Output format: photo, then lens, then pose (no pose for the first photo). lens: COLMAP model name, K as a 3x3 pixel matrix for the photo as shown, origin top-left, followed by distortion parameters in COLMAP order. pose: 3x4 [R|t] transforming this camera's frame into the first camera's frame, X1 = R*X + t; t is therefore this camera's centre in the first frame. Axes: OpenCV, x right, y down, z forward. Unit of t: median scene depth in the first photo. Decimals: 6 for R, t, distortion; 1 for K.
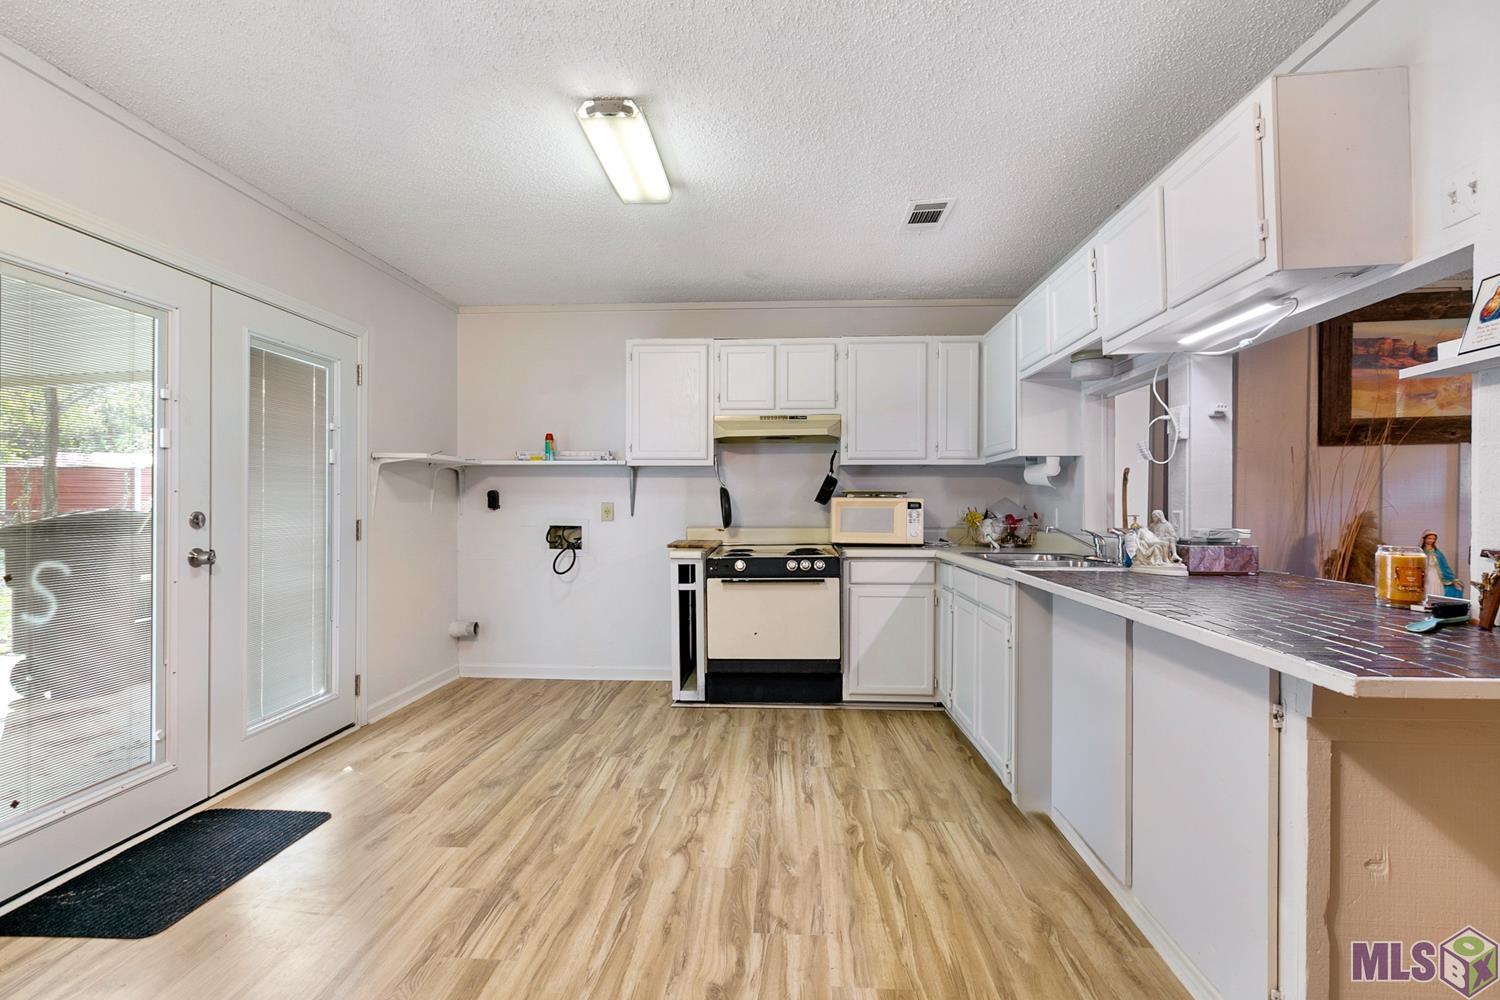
lens RADIAL K [[686.9, 0, 750.0], [0, 686.9, 500.0], [0, 0, 1]] dist [0.001835, 0.000039]
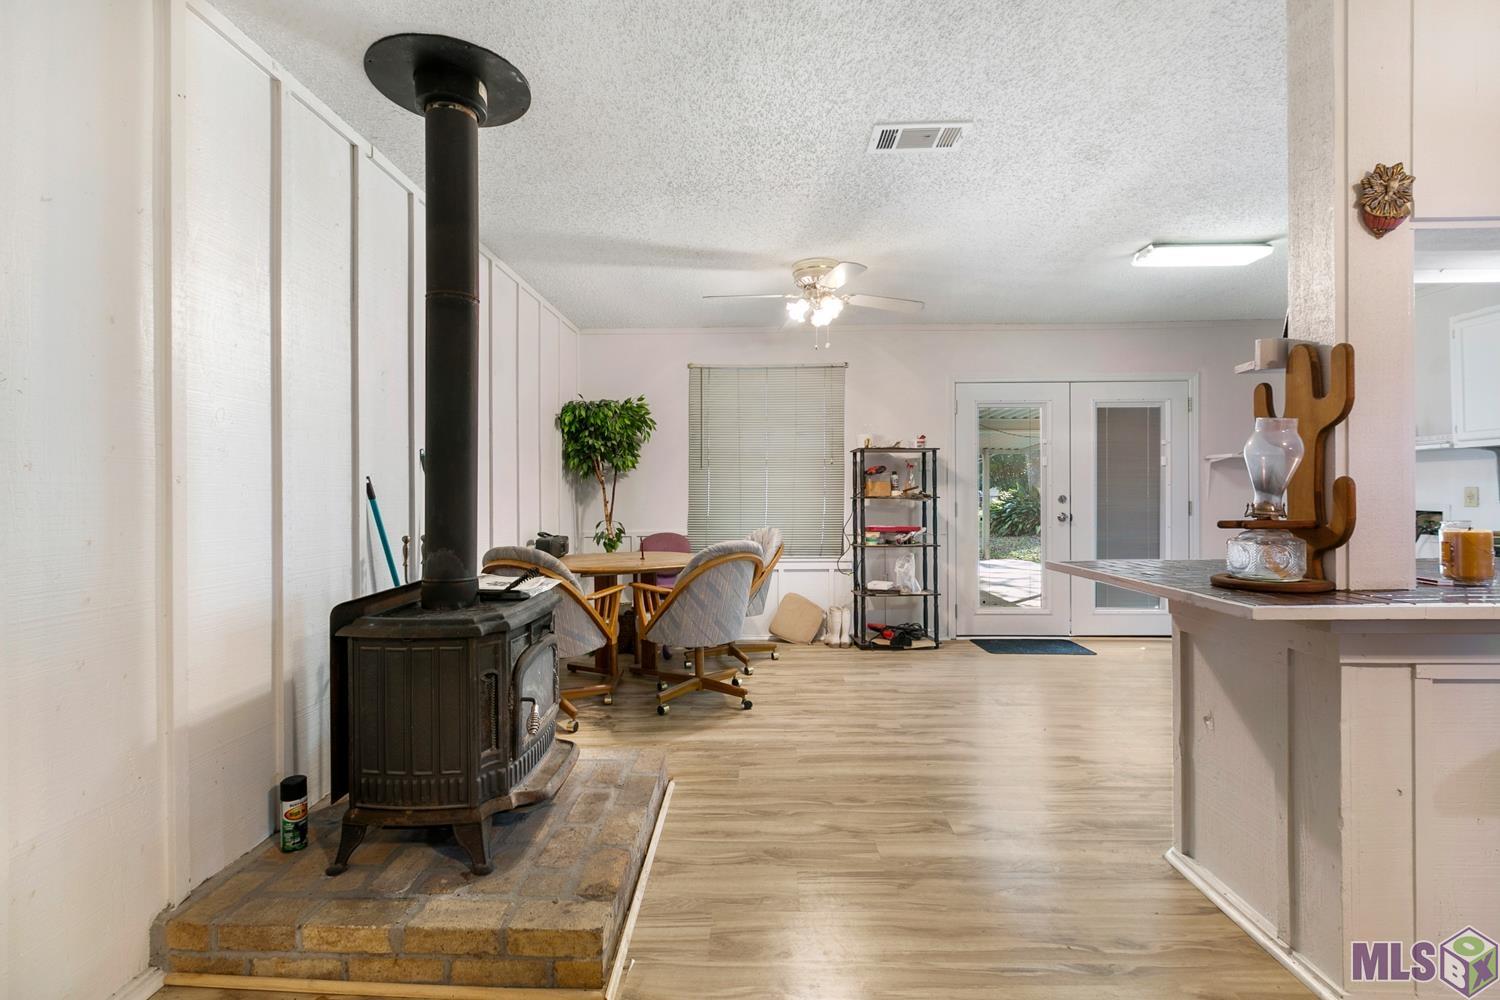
lens RADIAL K [[666.8, 0, 742.8], [0, 666.8, 489.5], [0, 0, 1]] dist [0.001254, -0.000556]
pose [[0.035001, -0.010692, -0.999330, 0.825814], [0.010555, 0.999891, -0.010329, 0.007567], [0.999332, -0.010187, 0.035110, -0.027143]]
